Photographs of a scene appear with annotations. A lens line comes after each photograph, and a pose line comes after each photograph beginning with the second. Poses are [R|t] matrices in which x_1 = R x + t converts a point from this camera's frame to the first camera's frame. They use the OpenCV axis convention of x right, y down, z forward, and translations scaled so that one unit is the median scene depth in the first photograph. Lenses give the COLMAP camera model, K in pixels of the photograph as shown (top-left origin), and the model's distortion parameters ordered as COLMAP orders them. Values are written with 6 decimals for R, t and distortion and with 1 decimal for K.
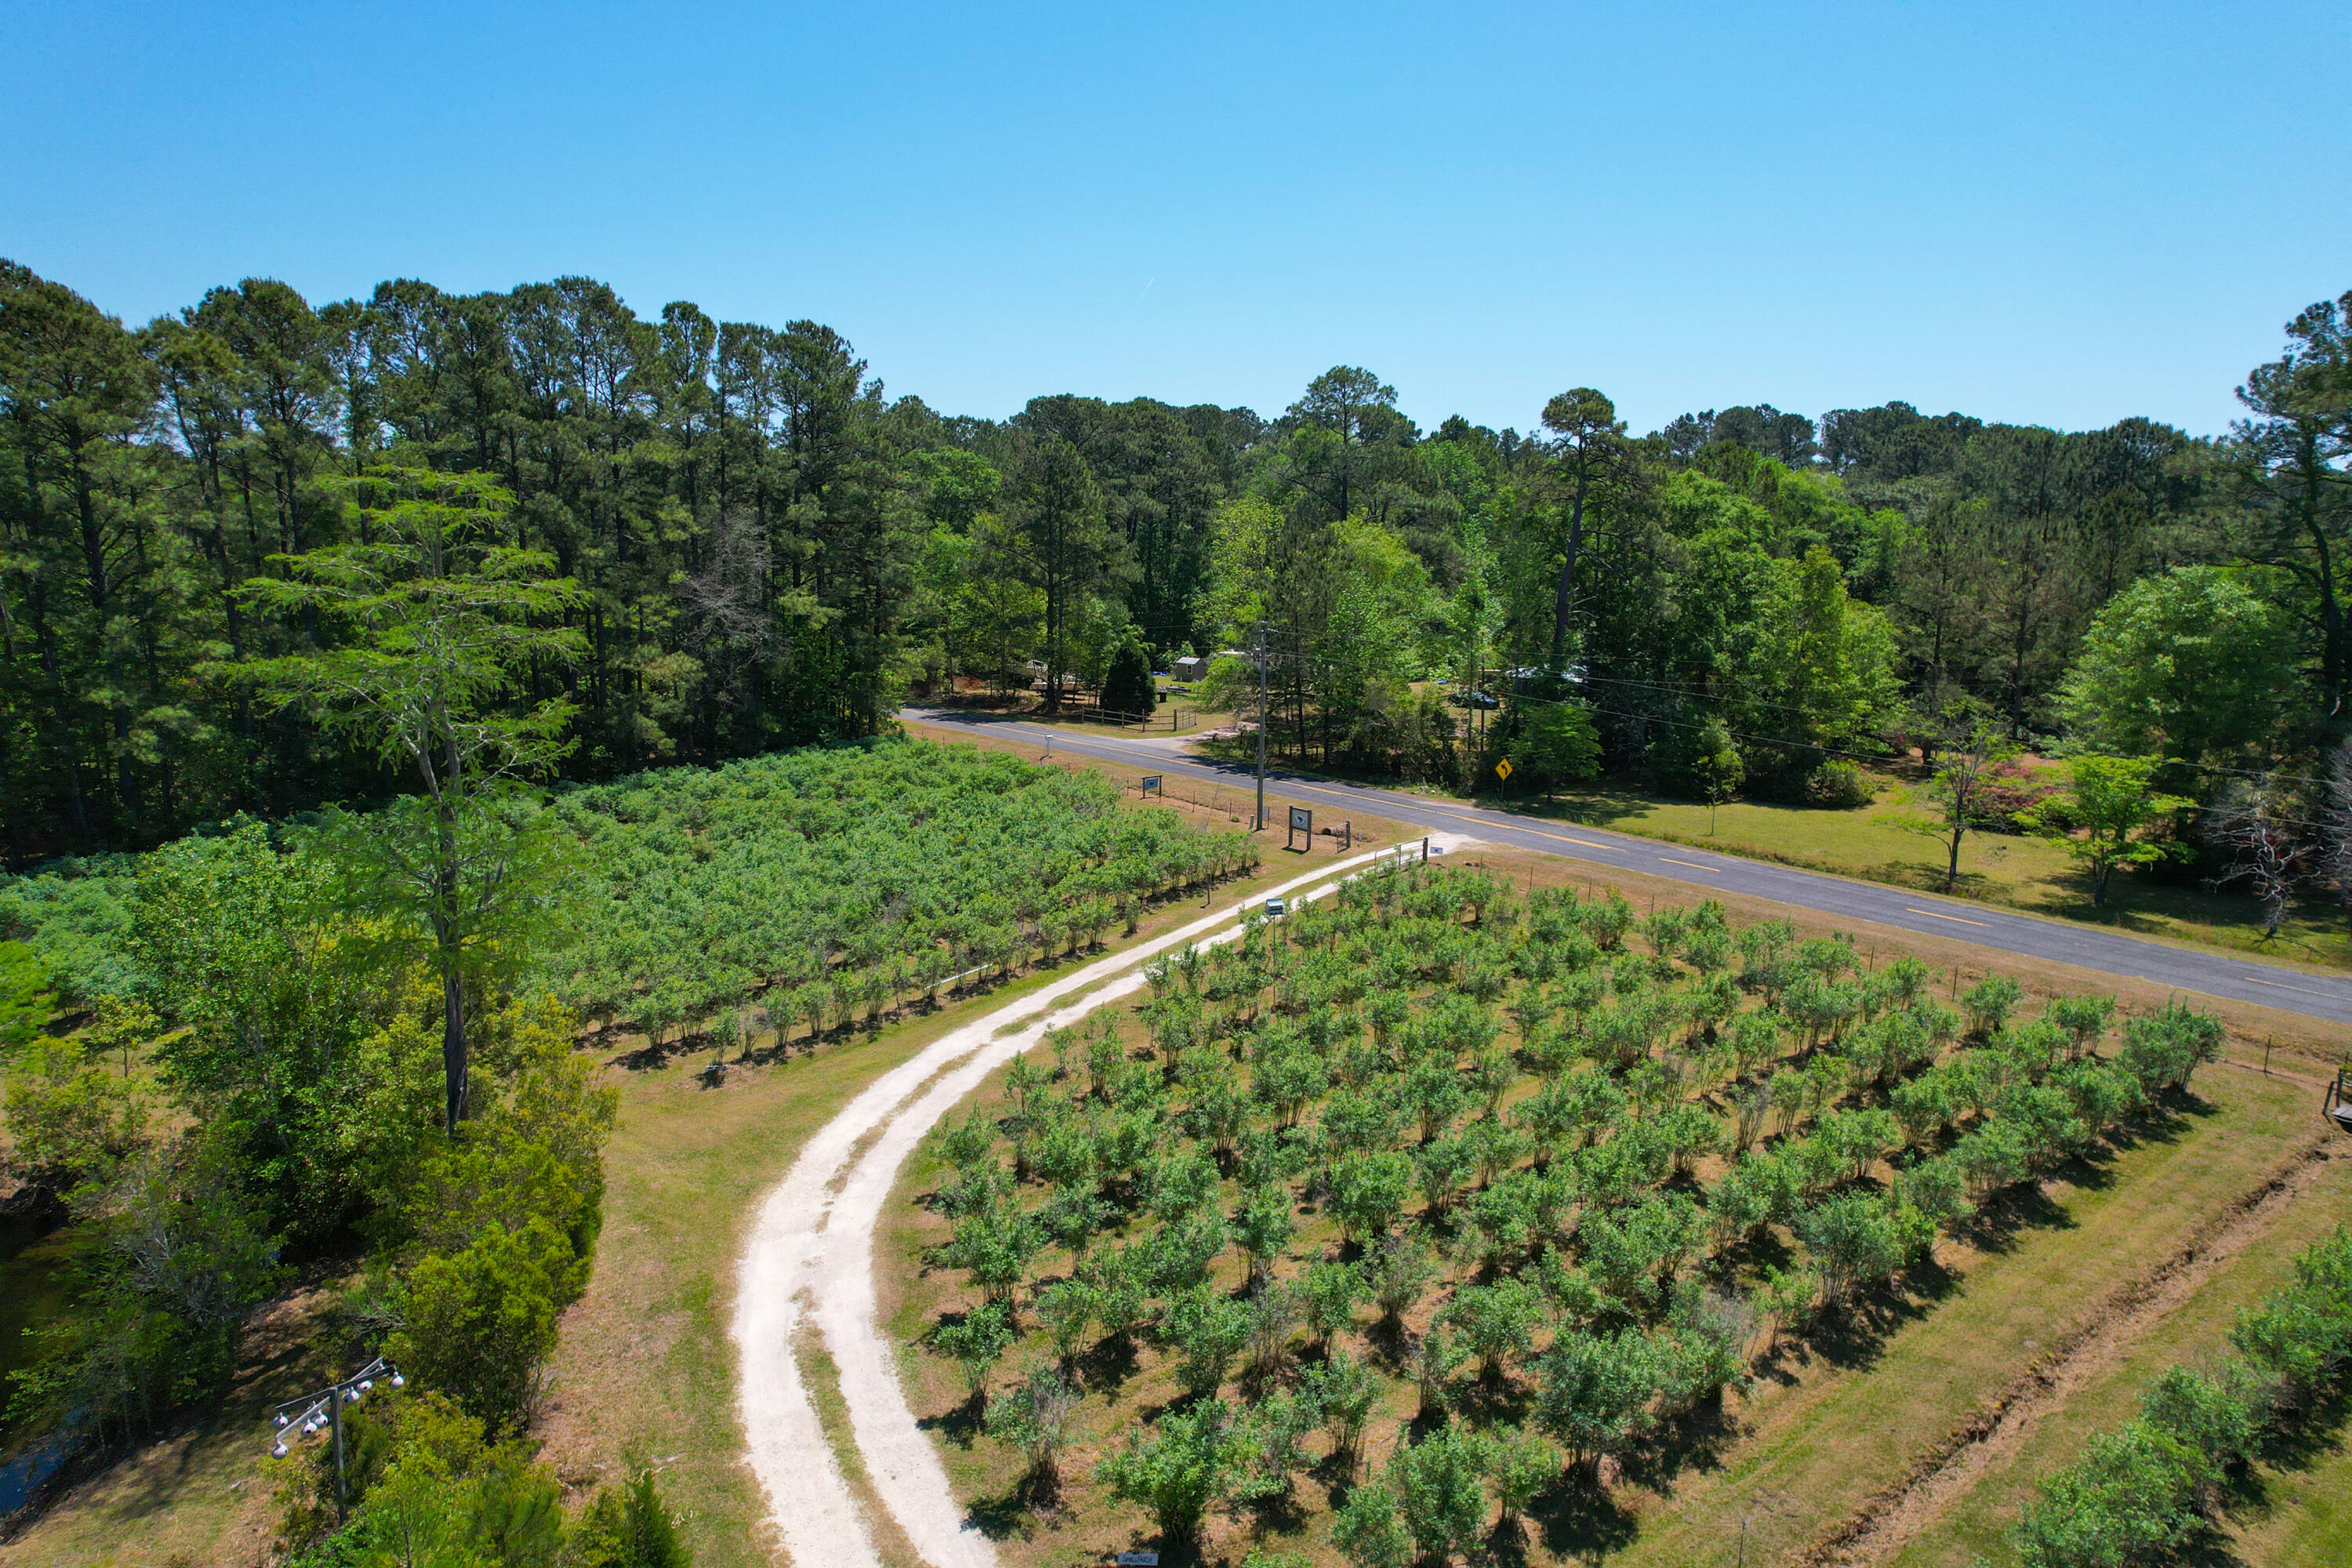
lens RADIAL K [[1504.9, 0, 1180.1], [0, 1504.9, 786.6], [0, 0, 1]] dist [-0.077232, 0.071584]
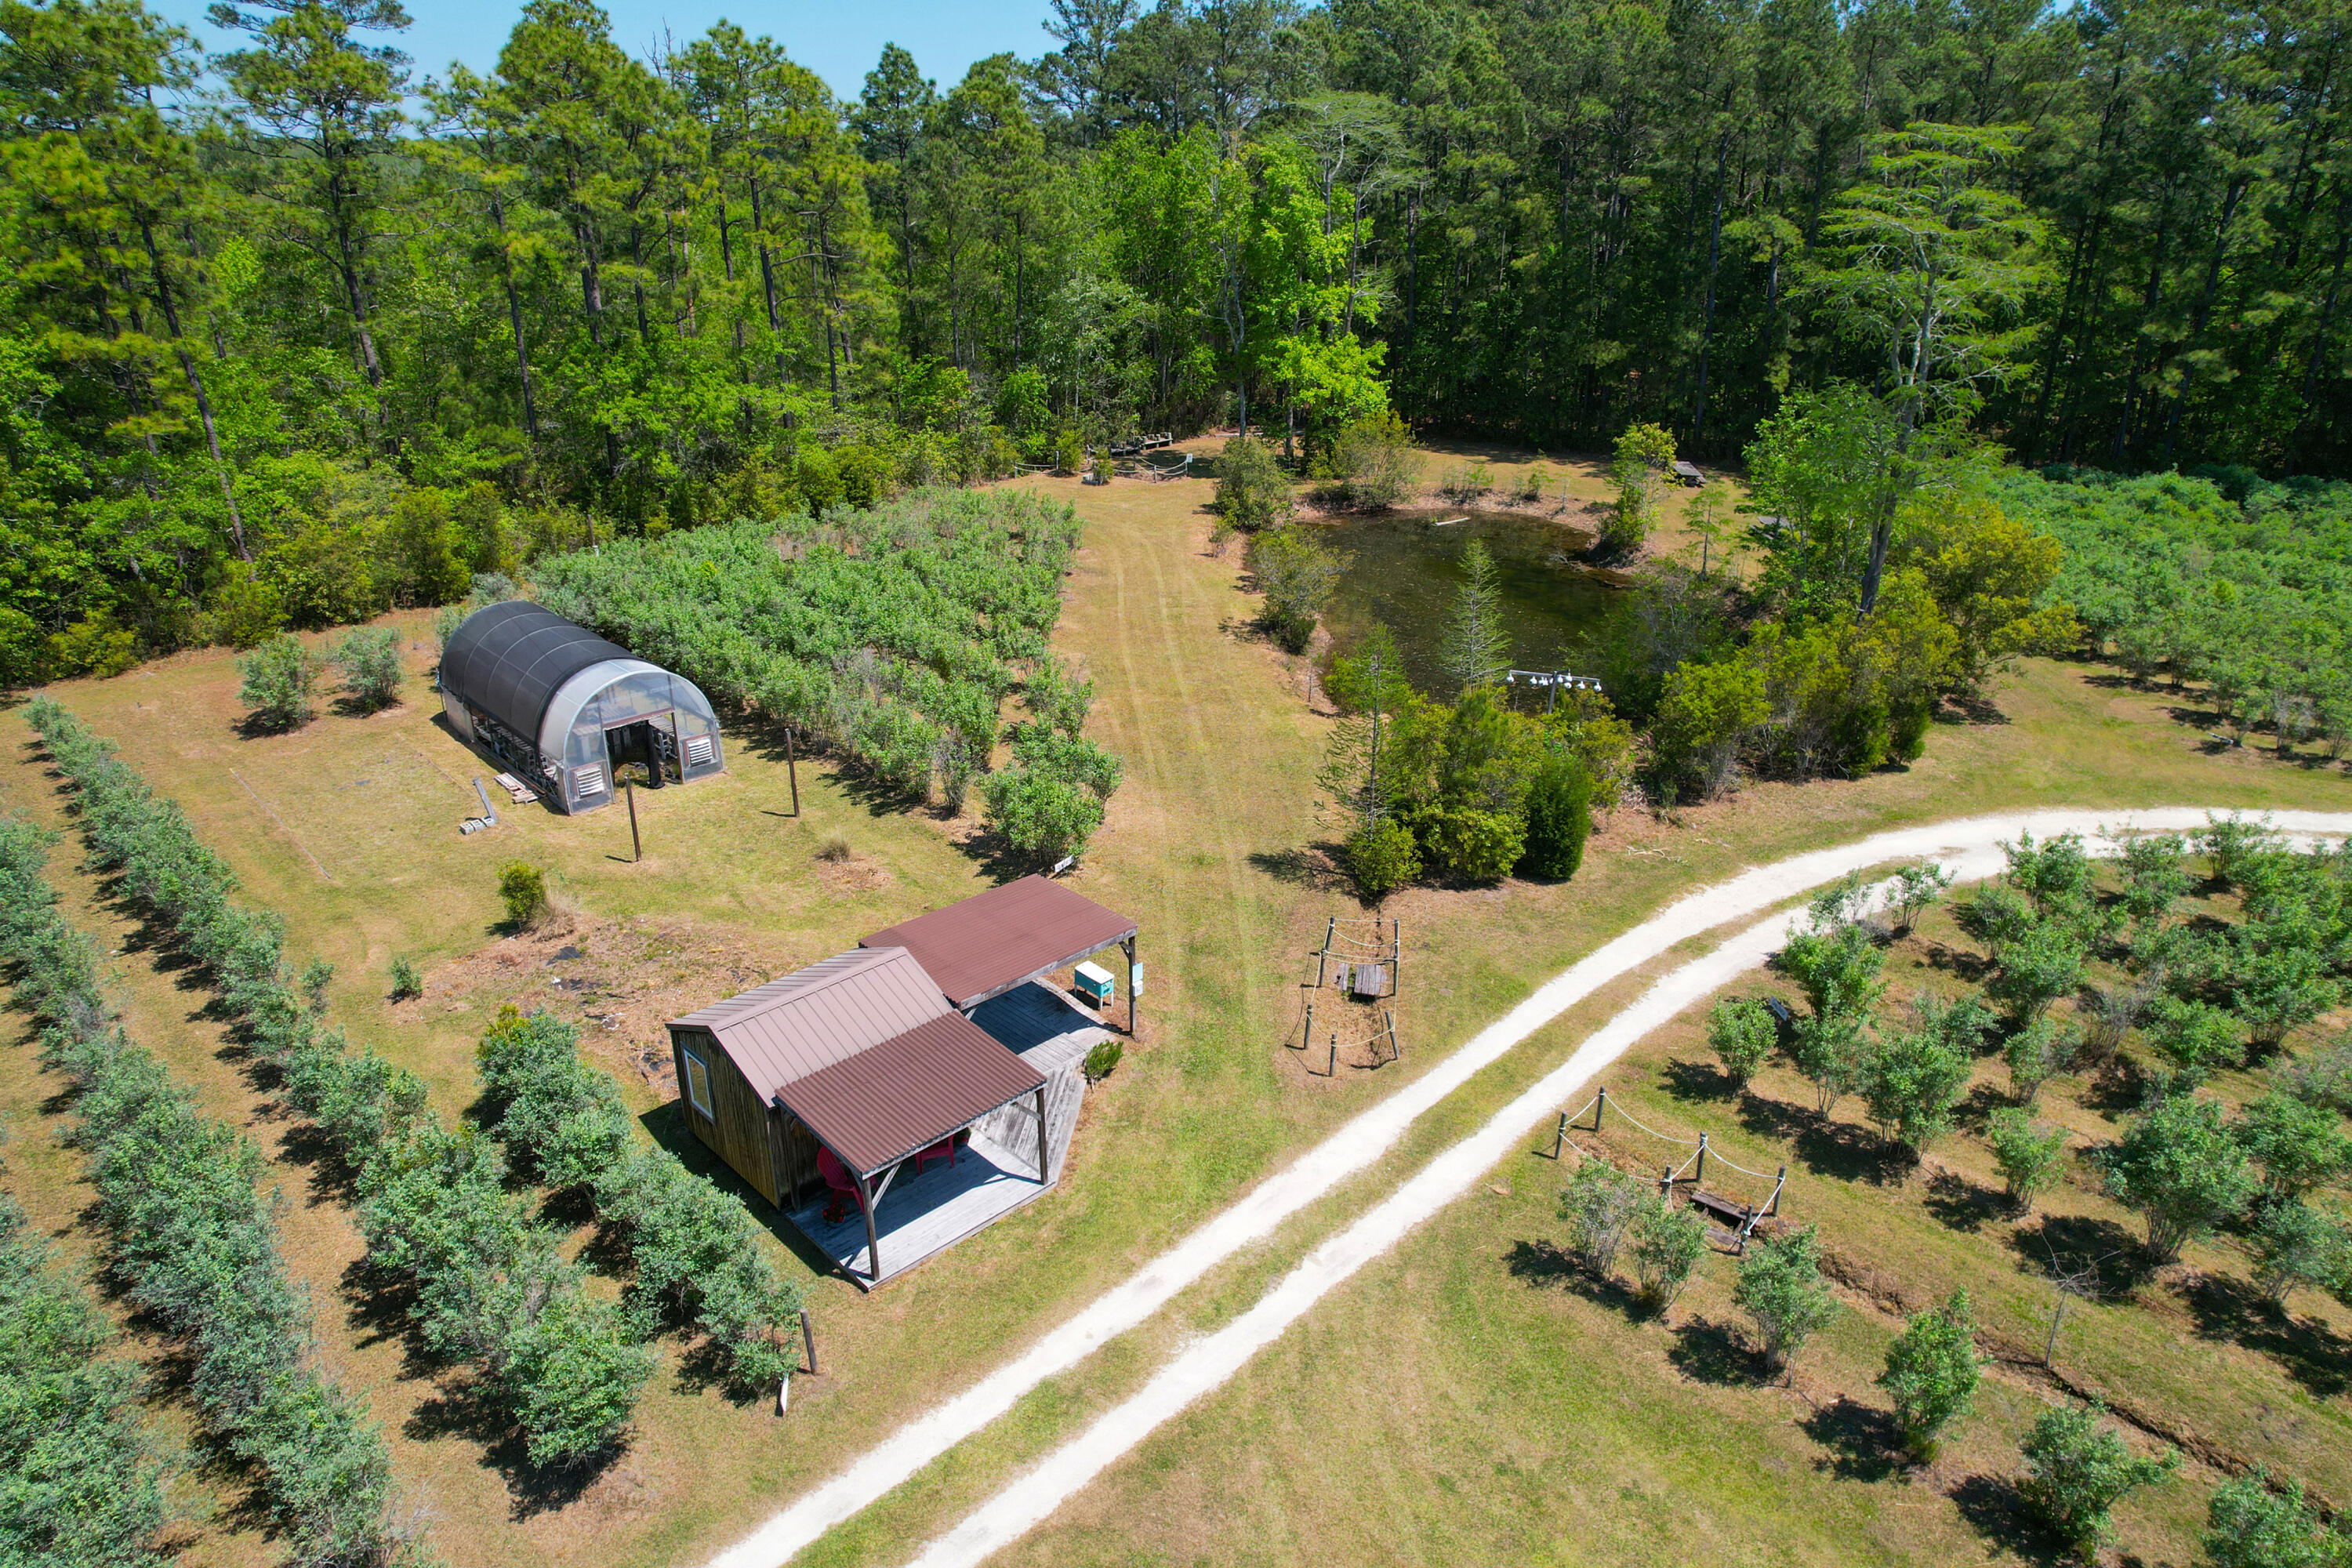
lens RADIAL K [[1504.9, 0, 1180.1], [0, 1504.9, 786.6], [0, 0, 1]] dist [-0.077232, 0.071584]
pose [[0.119878, 0.378463, -0.917821, 0.393228], [-0.175781, 0.917972, 0.355566, -0.009734], [0.977103, 0.118711, 0.176571, 0.092410]]
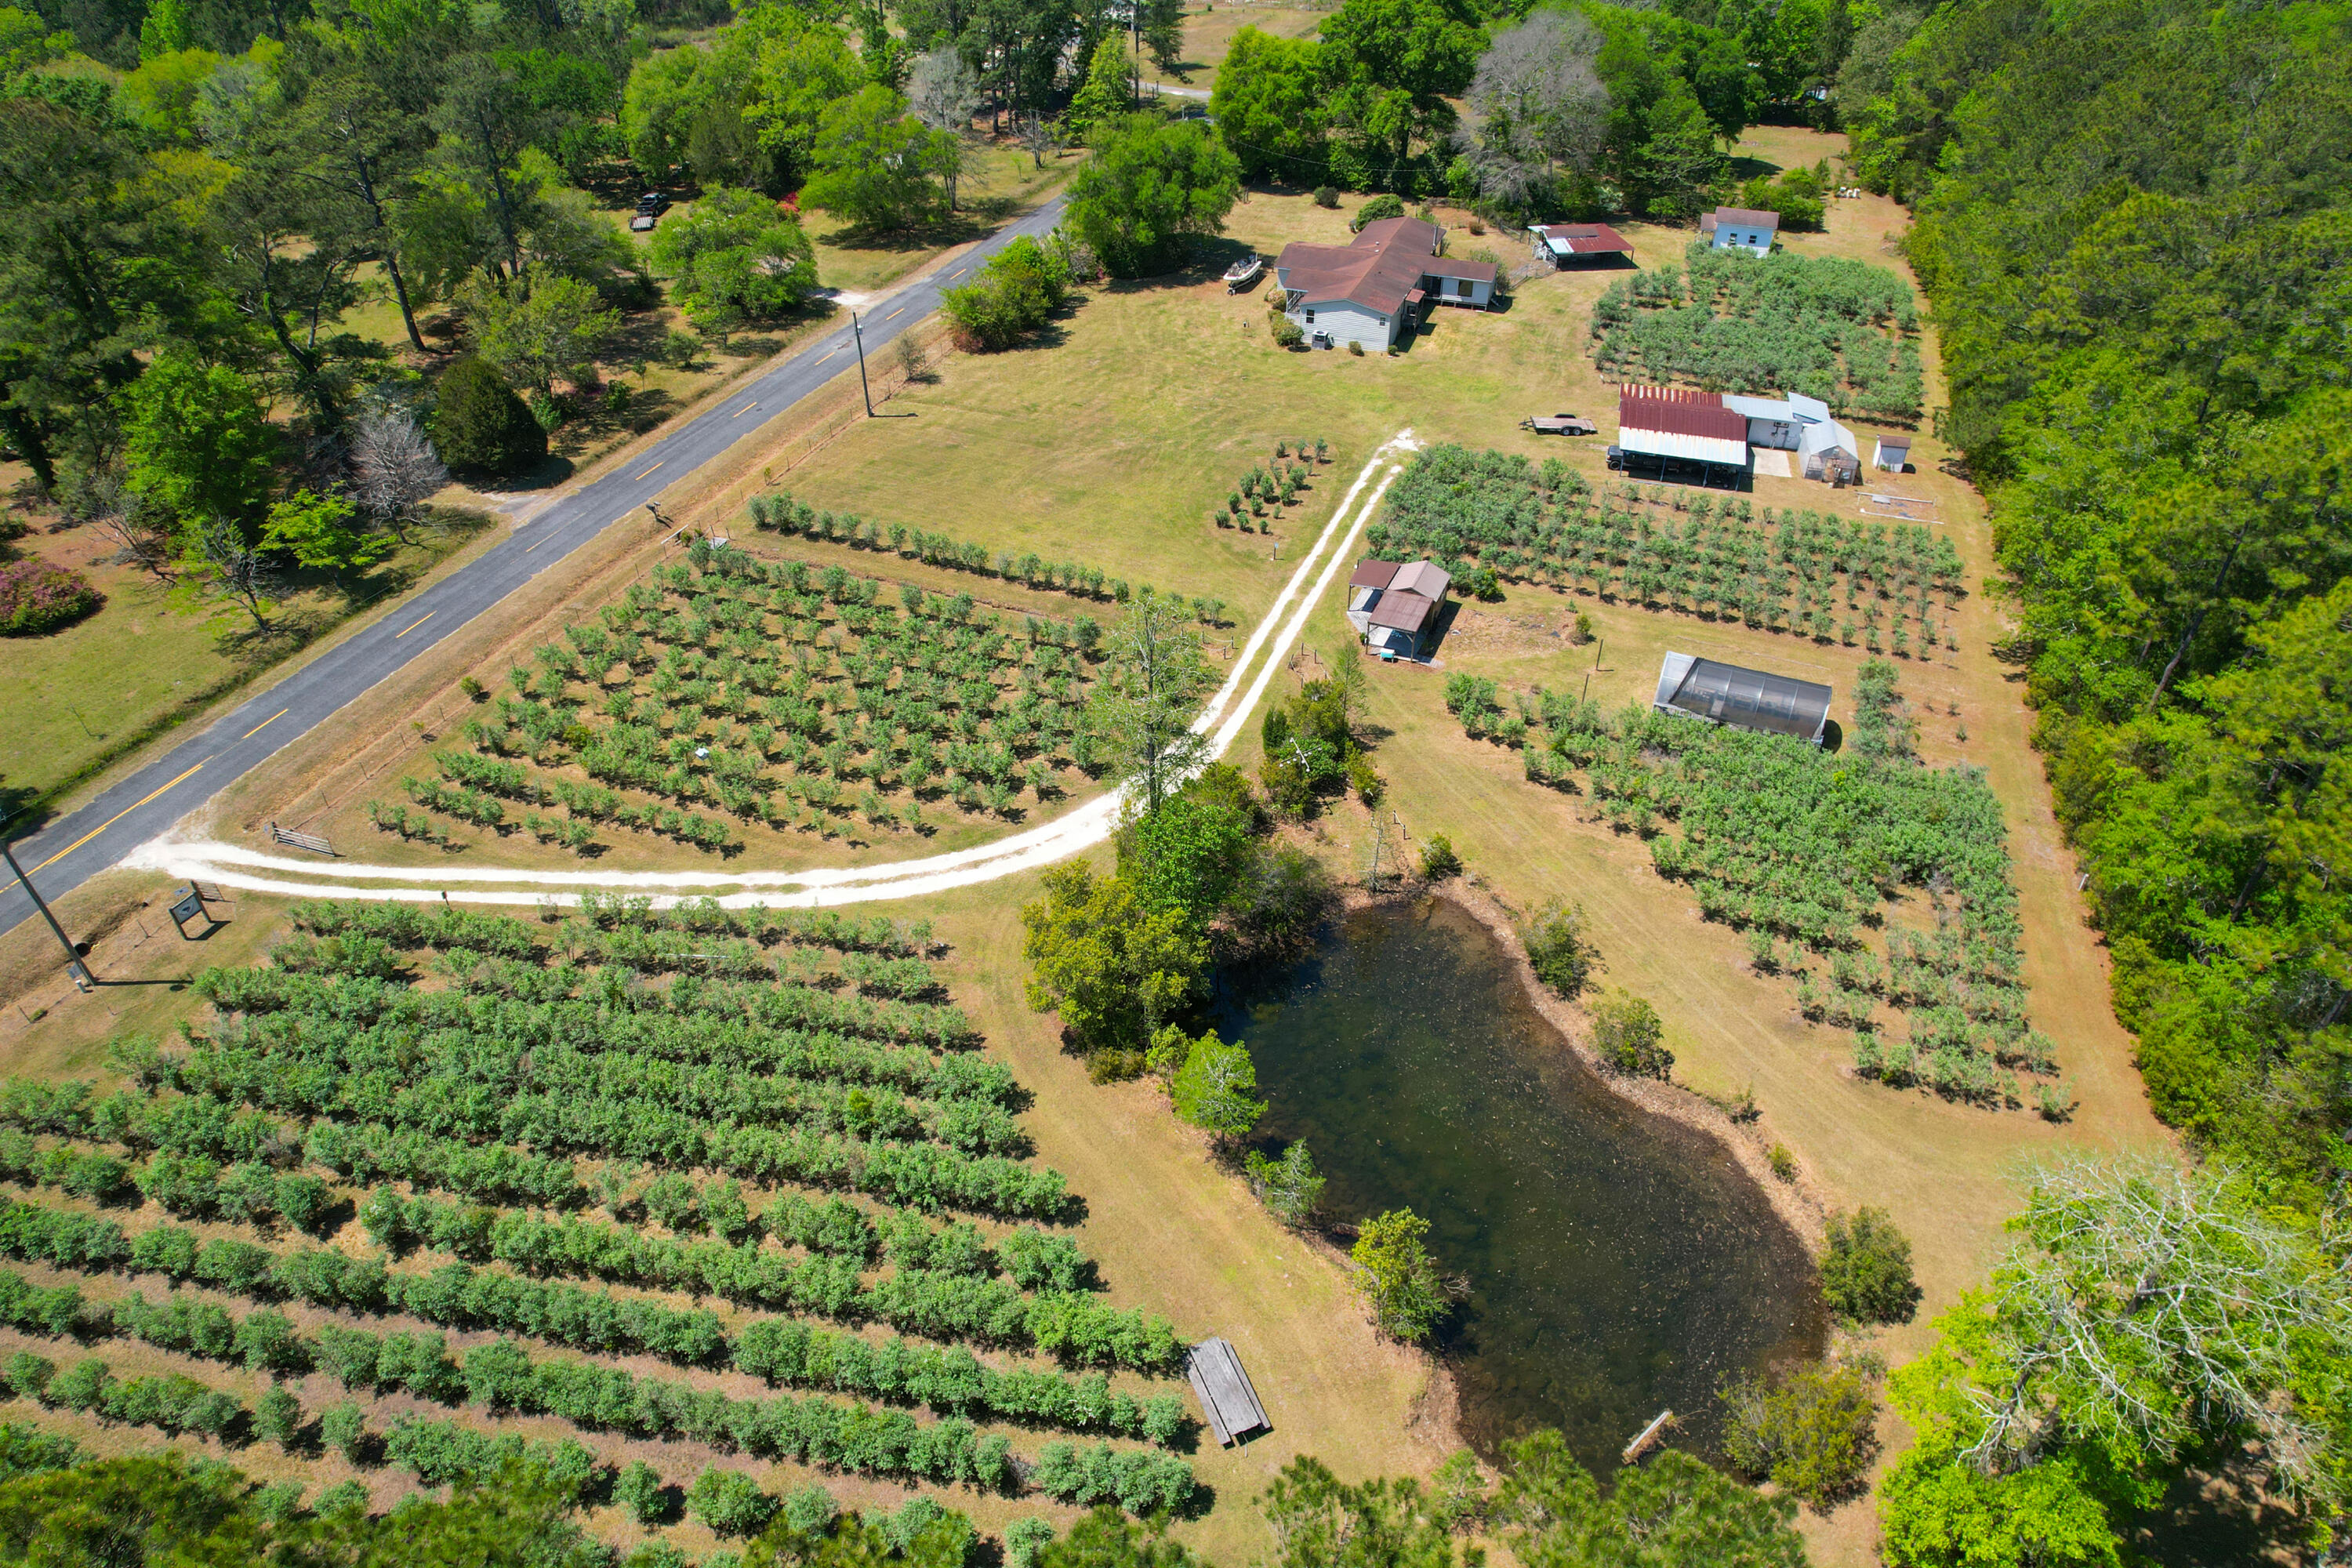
lens RADIAL K [[1527.0, 0, 1176.0], [0, 1527.0, 784.0], [0, 0, 1]] dist [-0.082553, 0.044789]
pose [[-0.496104, -0.527639, 0.689549, -1.101439], [0.149546, 0.730377, 0.666472, -0.750601], [-0.855288, 0.433759, -0.283437, 0.855397]]
